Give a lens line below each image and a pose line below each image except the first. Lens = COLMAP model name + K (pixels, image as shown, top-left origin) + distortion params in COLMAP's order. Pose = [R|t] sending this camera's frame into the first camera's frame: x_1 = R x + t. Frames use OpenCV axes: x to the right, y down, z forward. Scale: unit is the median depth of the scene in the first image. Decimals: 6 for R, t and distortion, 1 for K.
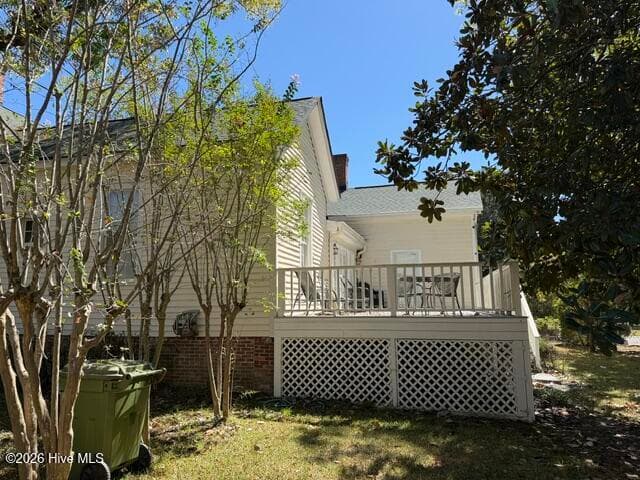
lens RADIAL K [[448.4, 0, 320.0], [0, 448.4, 240.0], [0, 0, 1]] dist [0.056940, -0.091185]
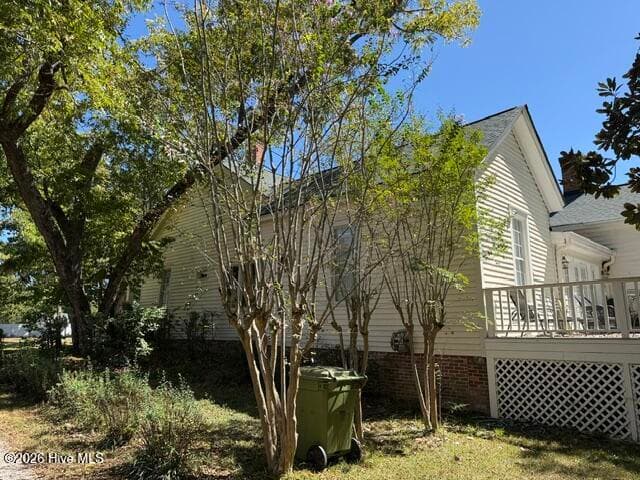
lens RADIAL K [[459.0, 0, 320.0], [0, 459.0, 240.0], [0, 0, 1]] dist [-0.004107, -0.047899]
pose [[0.860839, -0.084595, -0.501797, 0.136778], [0.063035, 0.996218, -0.059809, -0.005560], [0.504958, 0.019856, 0.862915, -0.077714]]
